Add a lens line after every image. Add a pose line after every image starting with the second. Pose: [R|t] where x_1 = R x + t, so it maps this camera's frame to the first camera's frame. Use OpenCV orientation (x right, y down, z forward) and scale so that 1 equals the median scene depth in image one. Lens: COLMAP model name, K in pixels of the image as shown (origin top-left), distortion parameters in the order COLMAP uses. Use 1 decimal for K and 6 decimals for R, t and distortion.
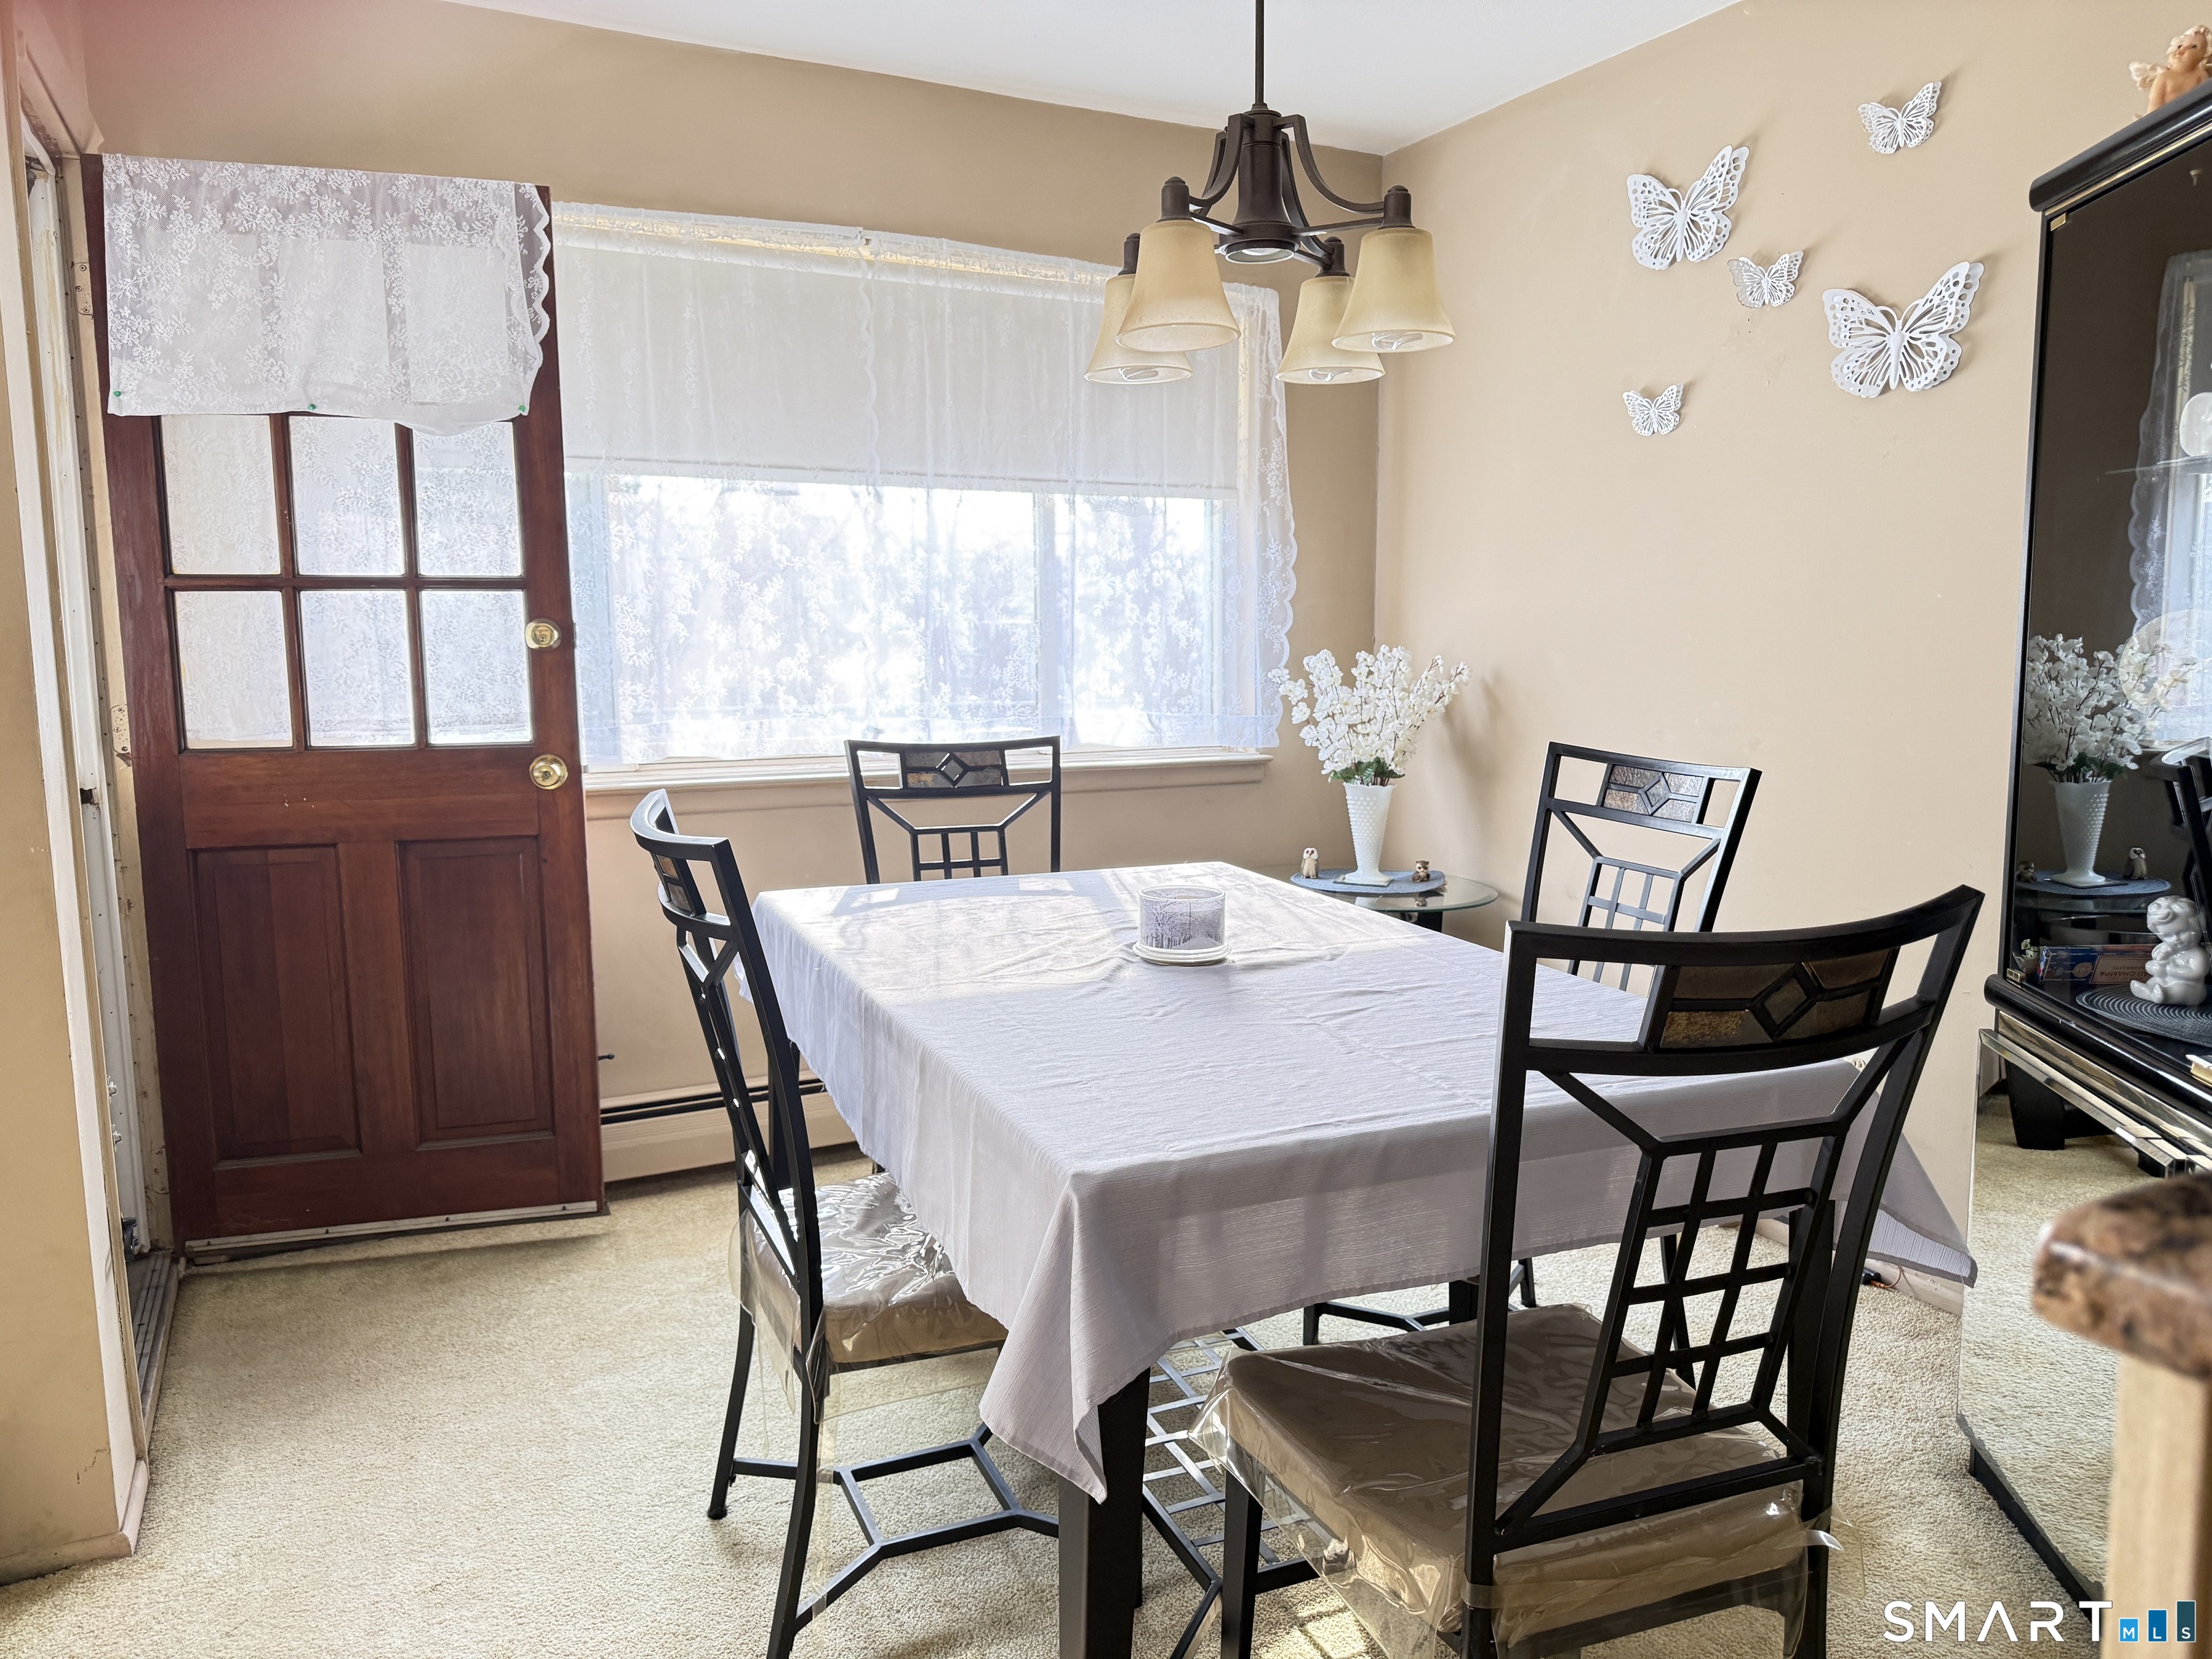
lens RADIAL K [[1538.8, 0, 1097.5], [0, 1538.8, 802.7], [0, 0, 1]] dist [0.114095, -0.140869]
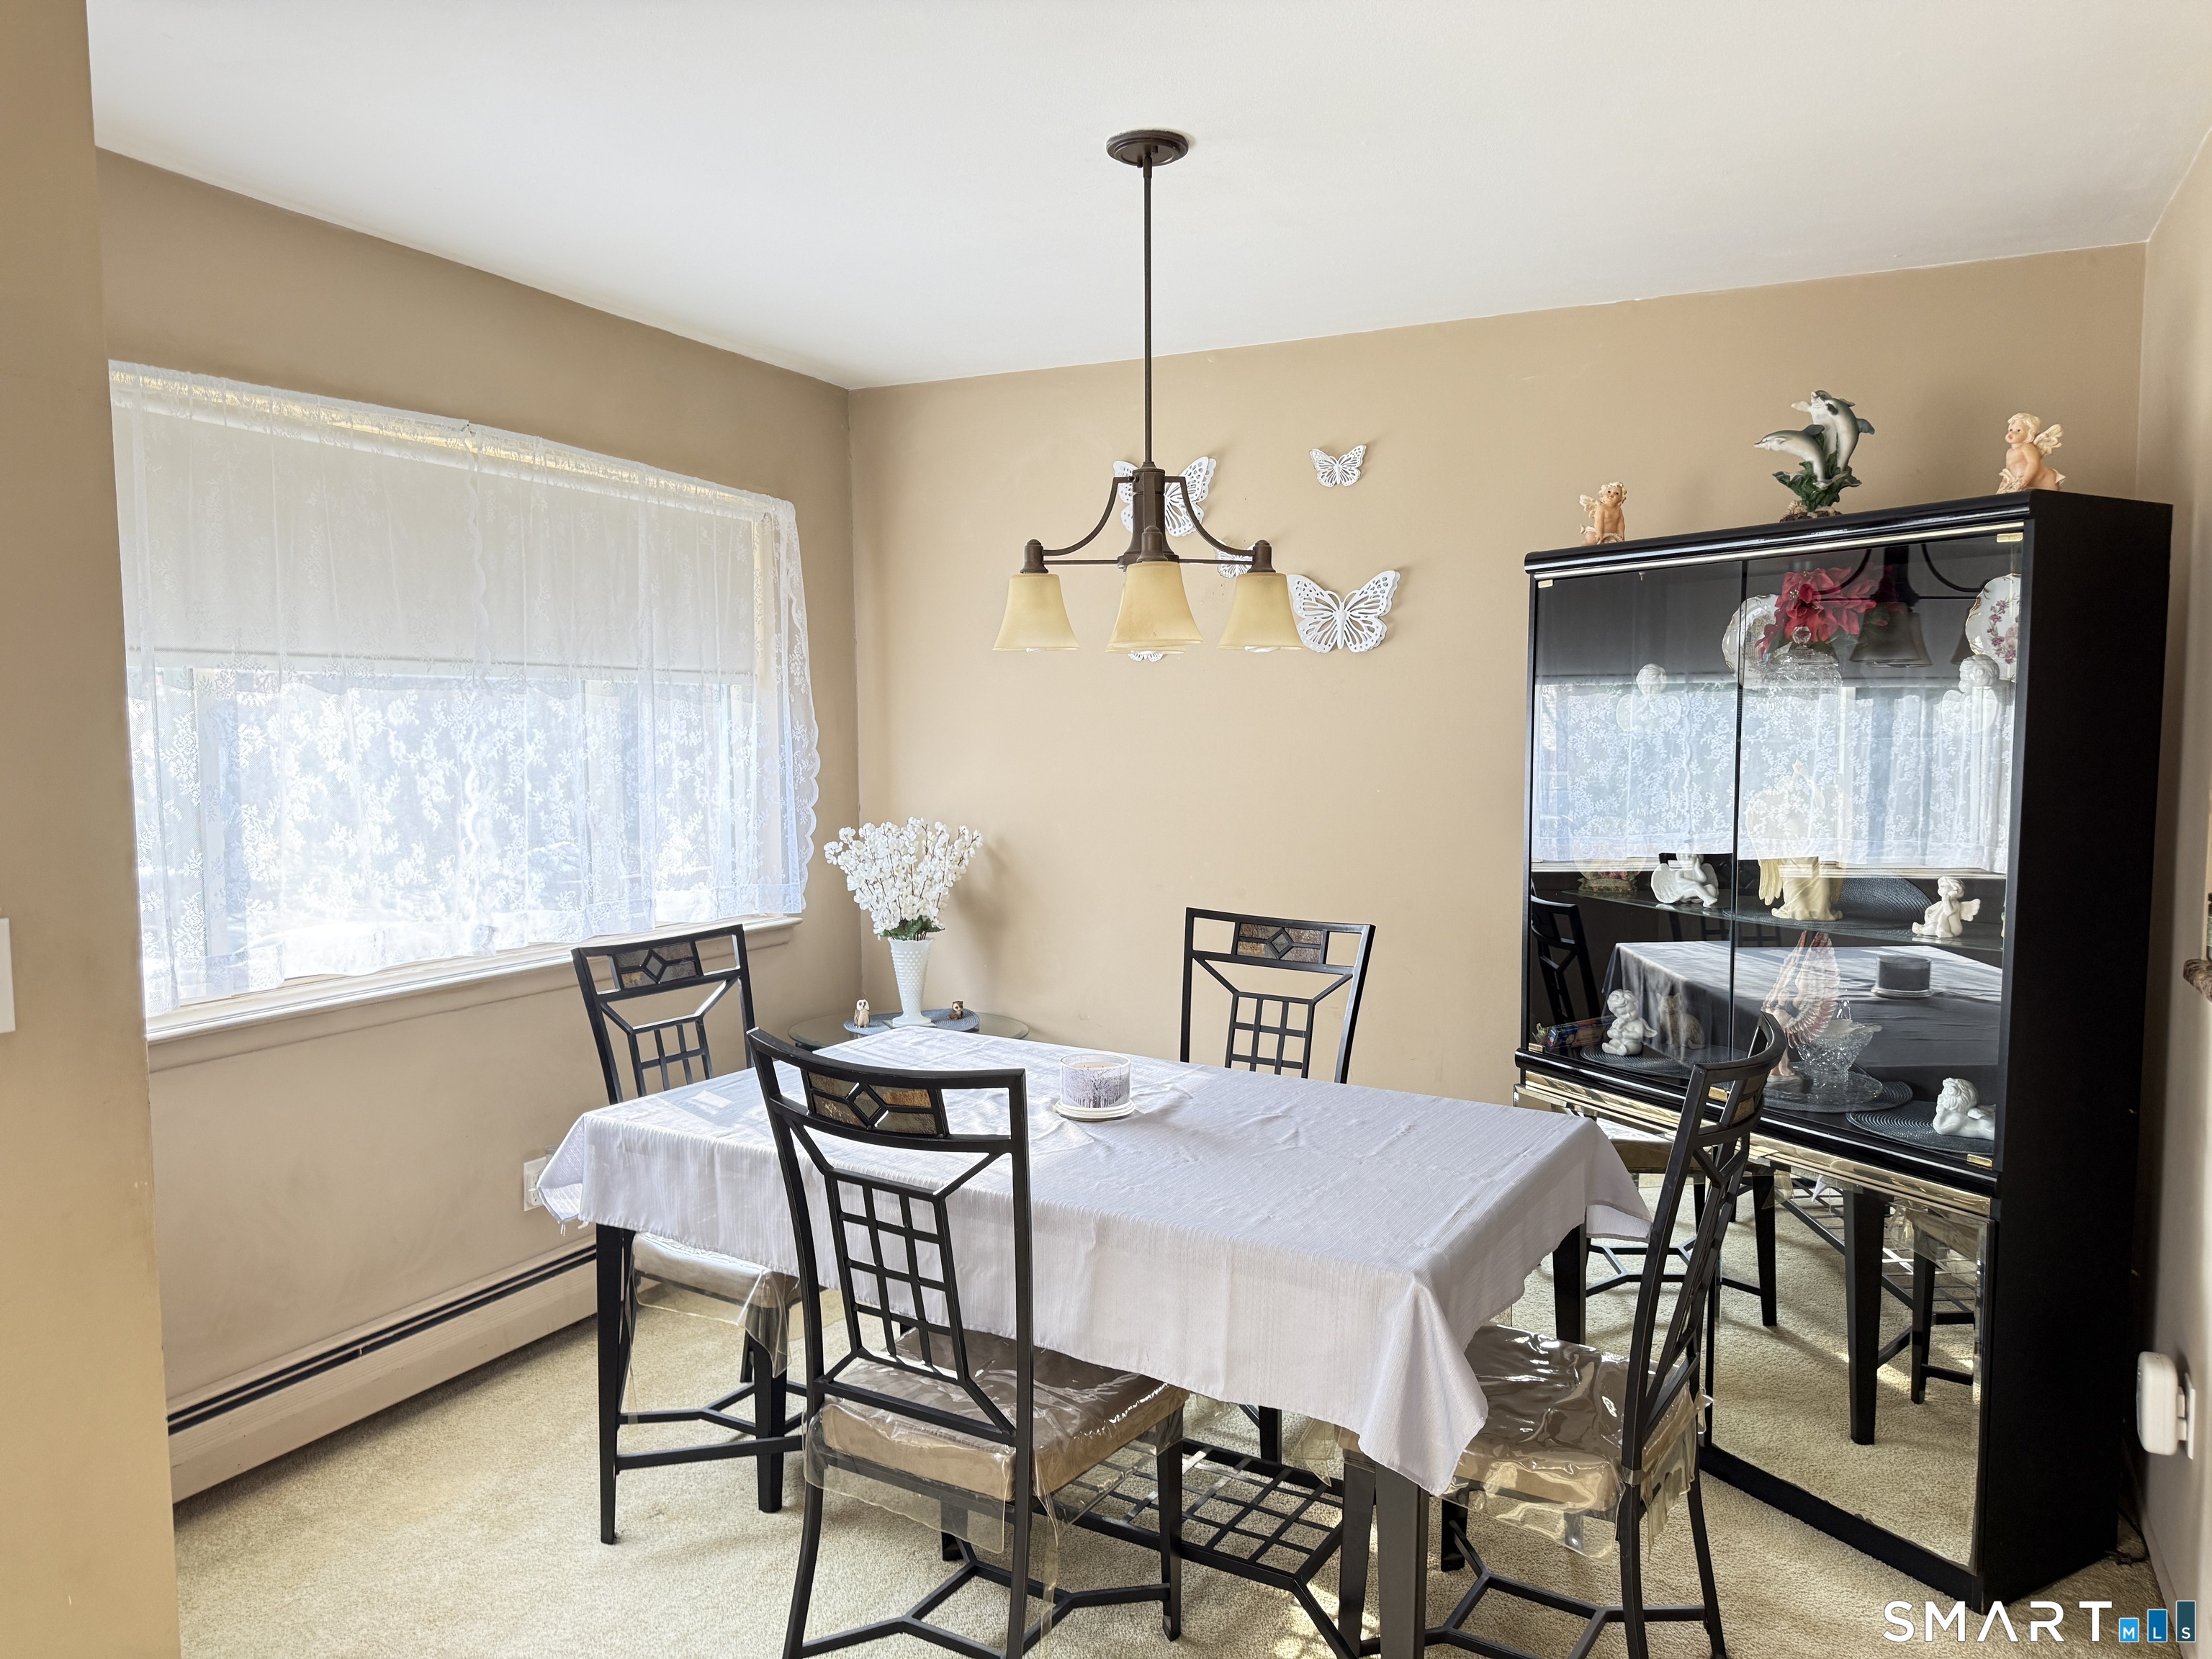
lens RADIAL K [[1537.2, 0, 1101.6], [0, 1537.2, 841.5], [0, 0, 1]] dist [0.156926, -0.330320]
pose [[0.809949, -0.043952, 0.584851, -0.428002], [0.066919, 0.997601, -0.017705, -0.062108], [-0.582670, 0.053477, 0.810947, -0.016760]]
